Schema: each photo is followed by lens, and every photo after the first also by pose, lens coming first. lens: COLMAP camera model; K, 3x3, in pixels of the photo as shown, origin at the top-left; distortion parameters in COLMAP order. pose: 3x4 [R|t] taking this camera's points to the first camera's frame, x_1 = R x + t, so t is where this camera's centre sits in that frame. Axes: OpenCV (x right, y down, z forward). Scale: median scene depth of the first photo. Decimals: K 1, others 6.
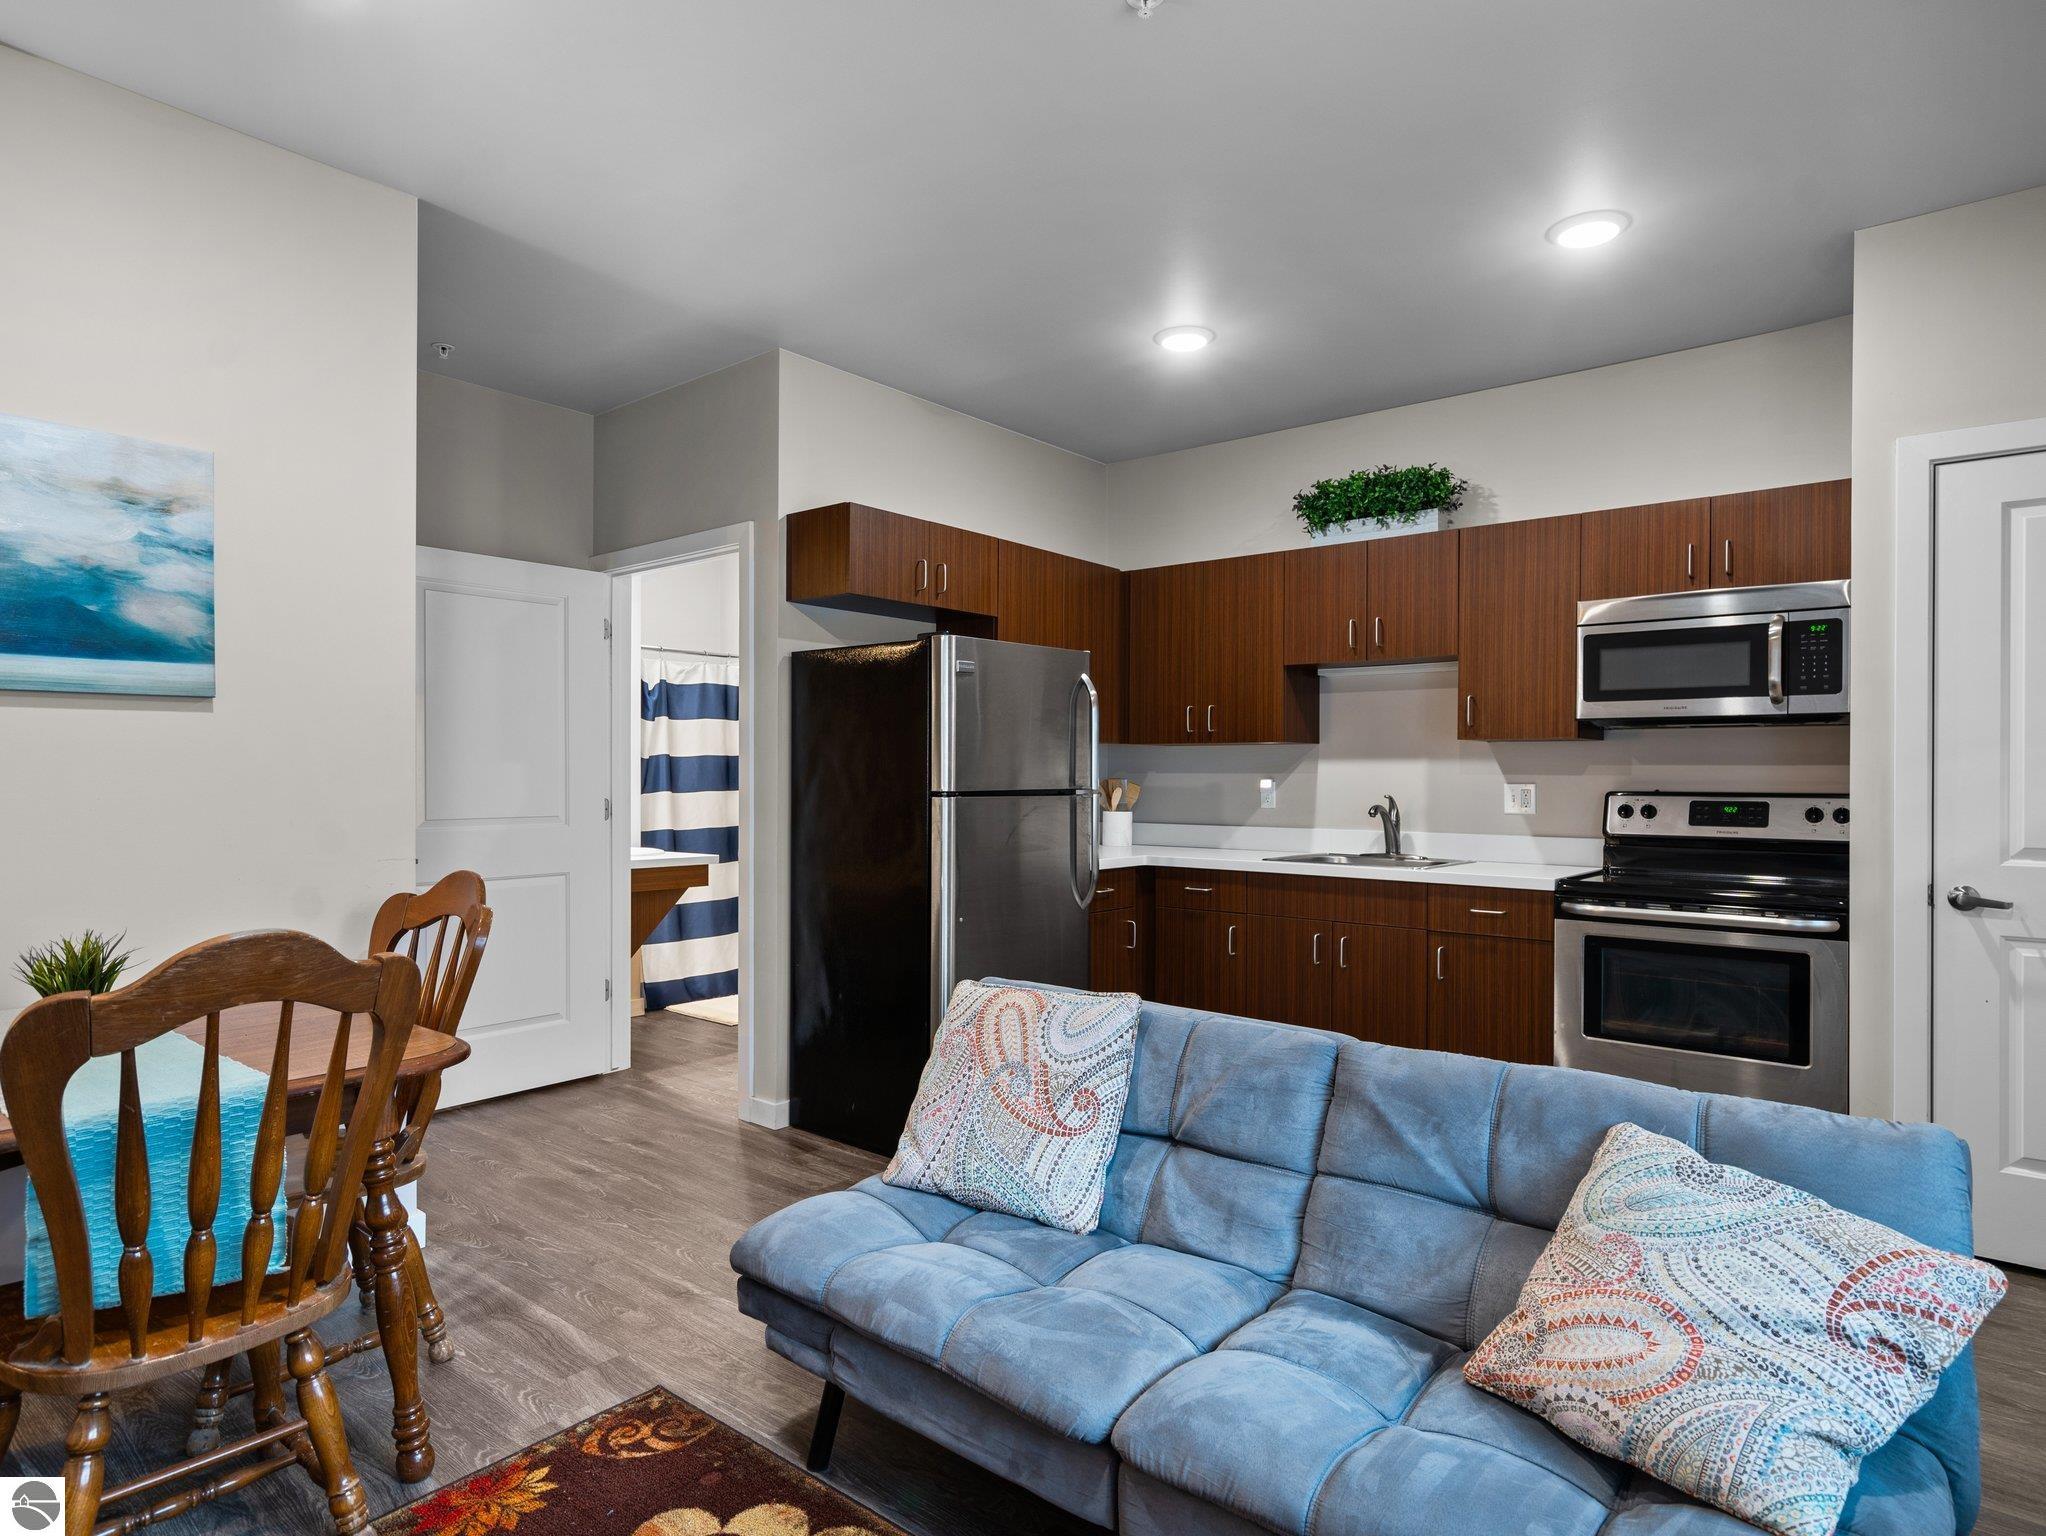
lens RADIAL K [[1150.5, 0, 1023.0], [0, 1150.5, 768.0], [0, 0, 1]] dist [0.001758, 0.000075]
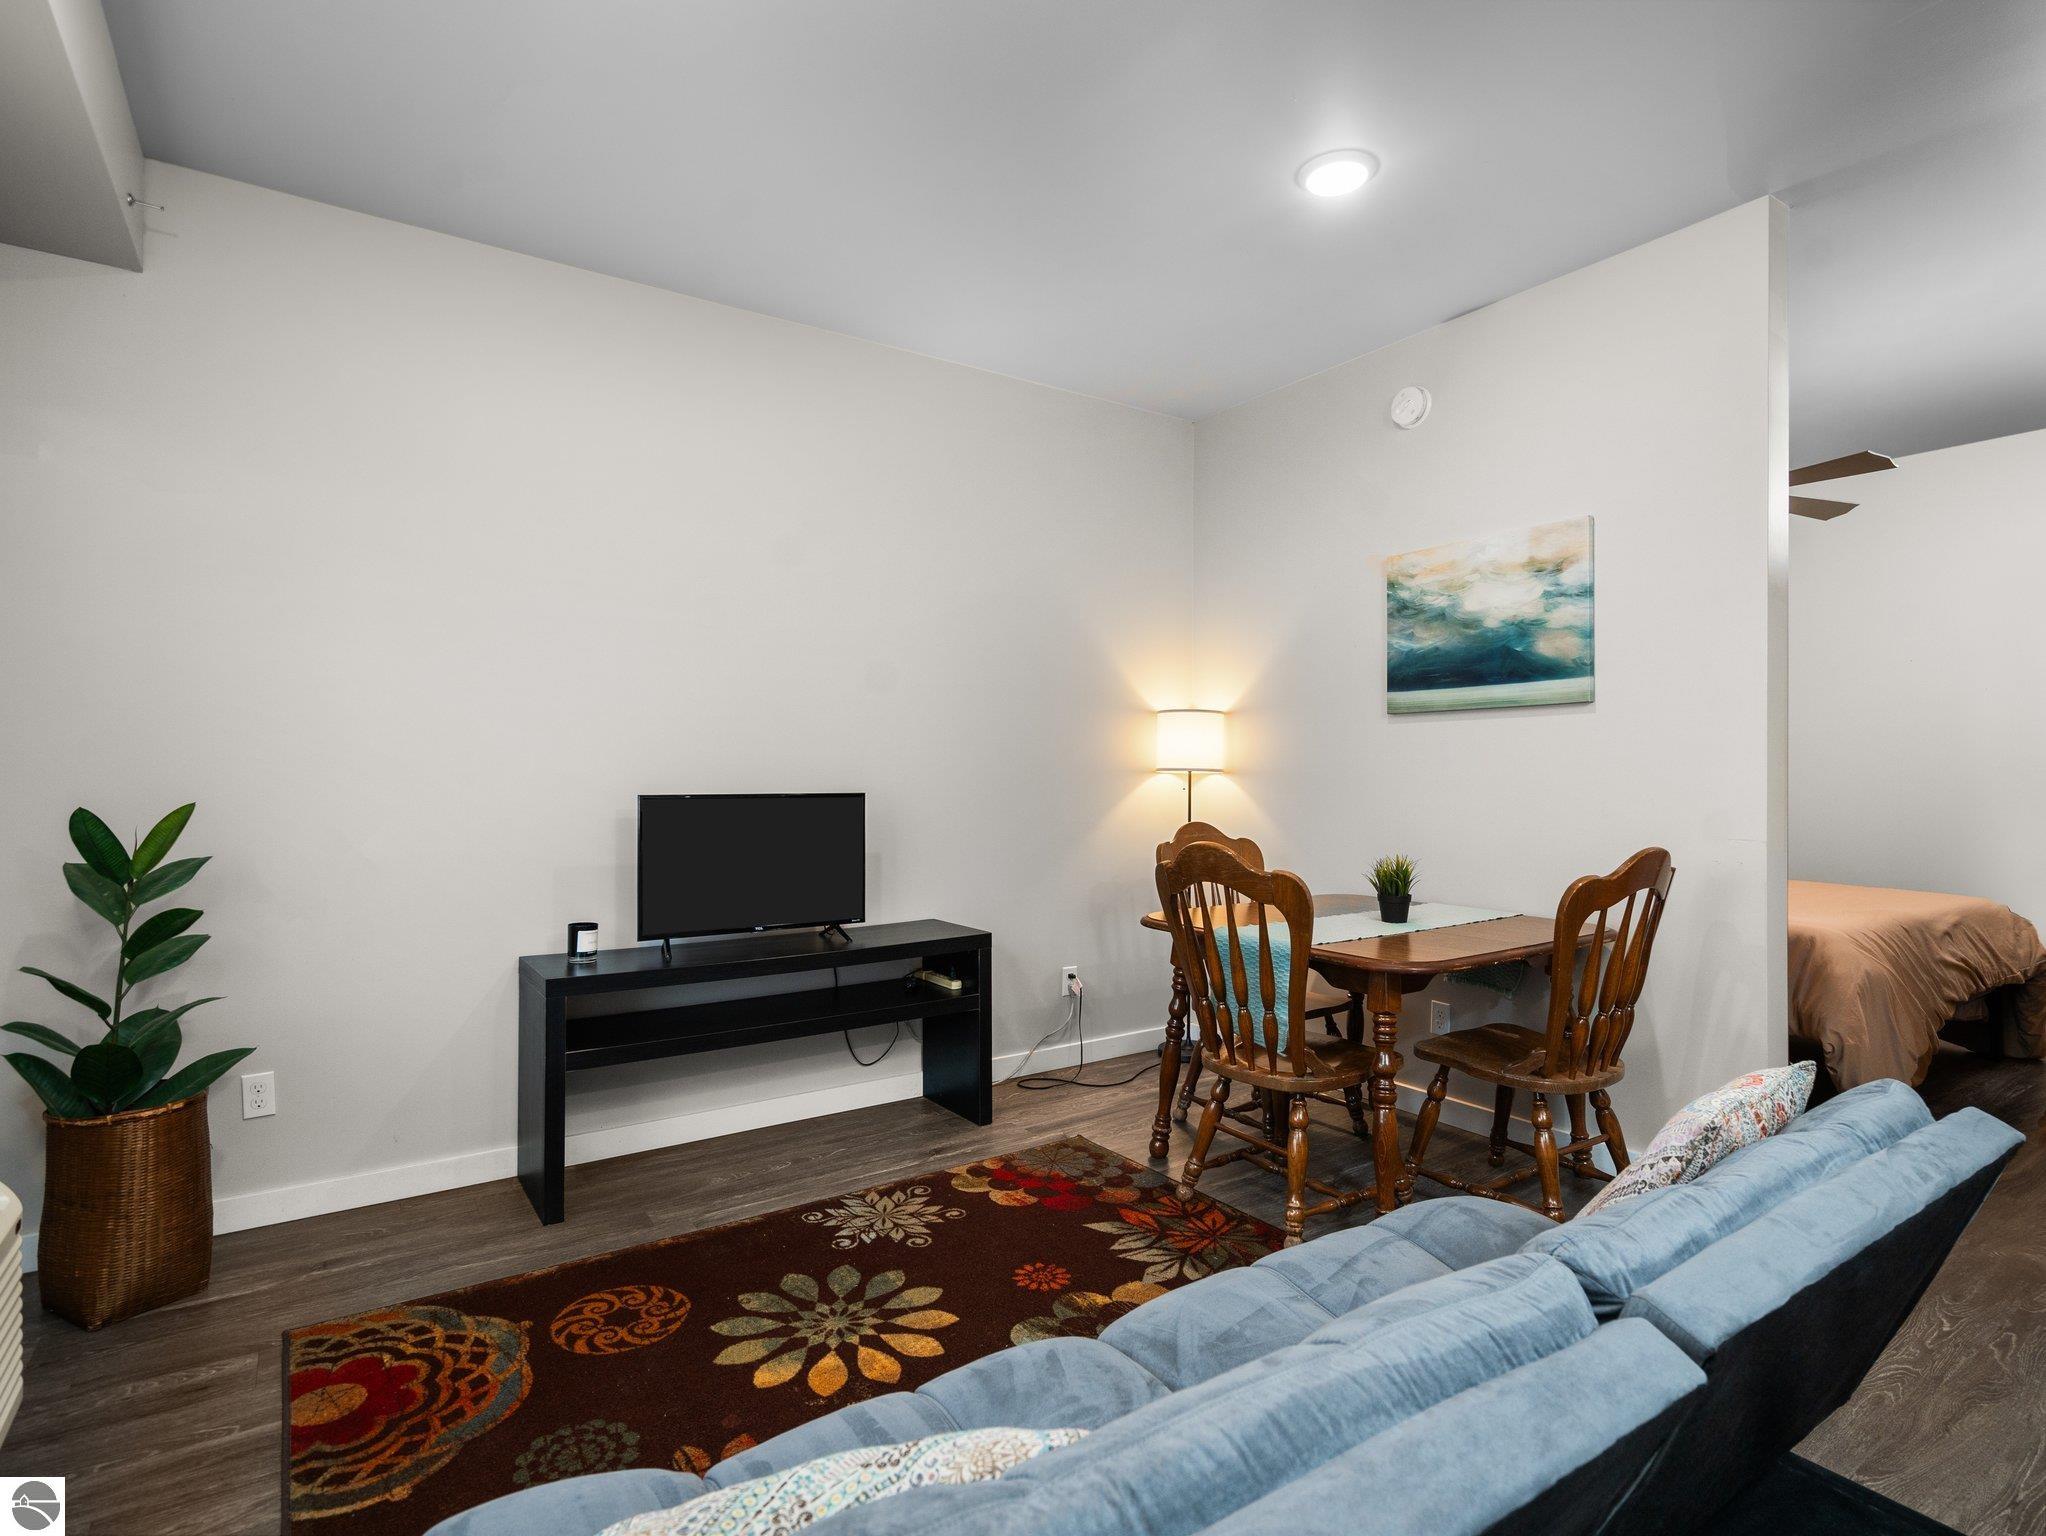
lens RADIAL K [[1040.1, 0, 1015.1], [0, 1040.1, 767.6], [0, 0, 1]] dist [-0.005336, 0.000000]
pose [[-0.282910, -0.006753, -0.959123, 0.429727], [0.002343, 0.999967, -0.007732, 0.014753], [0.959144, -0.004435, -0.282884, 0.493486]]
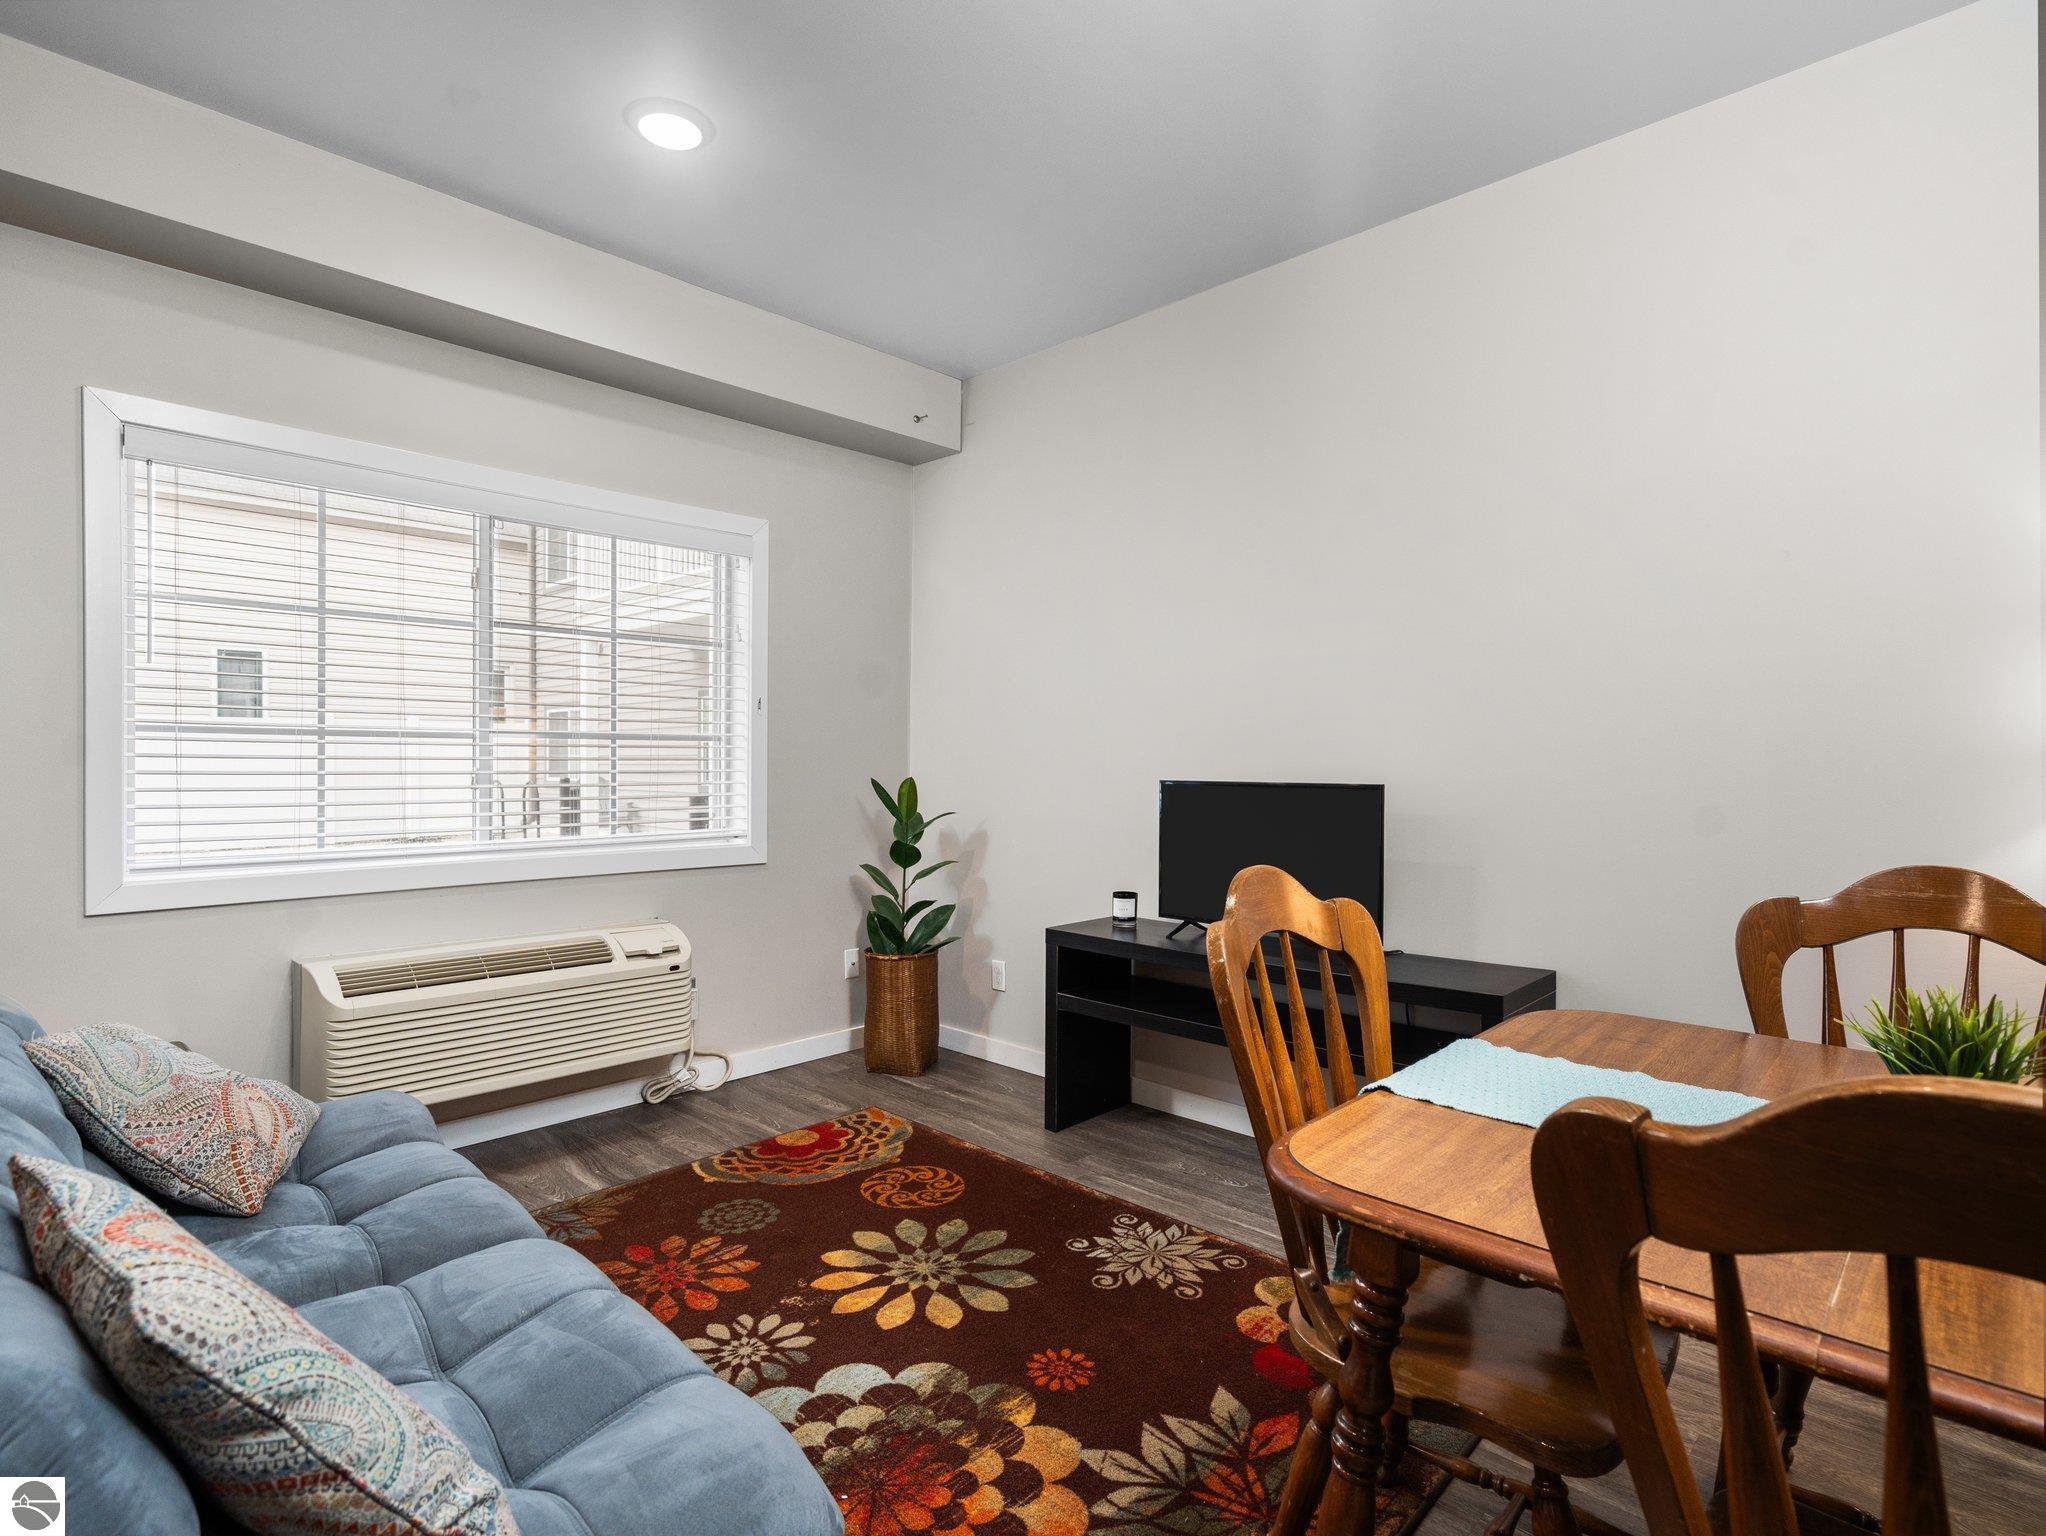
lens RADIAL K [[1040.1, 0, 1015.1], [0, 1040.1, 767.6], [0, 0, 1]] dist [-0.005336, 0.000000]
pose [[-0.996513, -0.007353, 0.083115, -0.213639], [-0.007459, 0.999972, -0.000972, 0.022429], [-0.083106, -0.001588, -0.996539, 0.850856]]
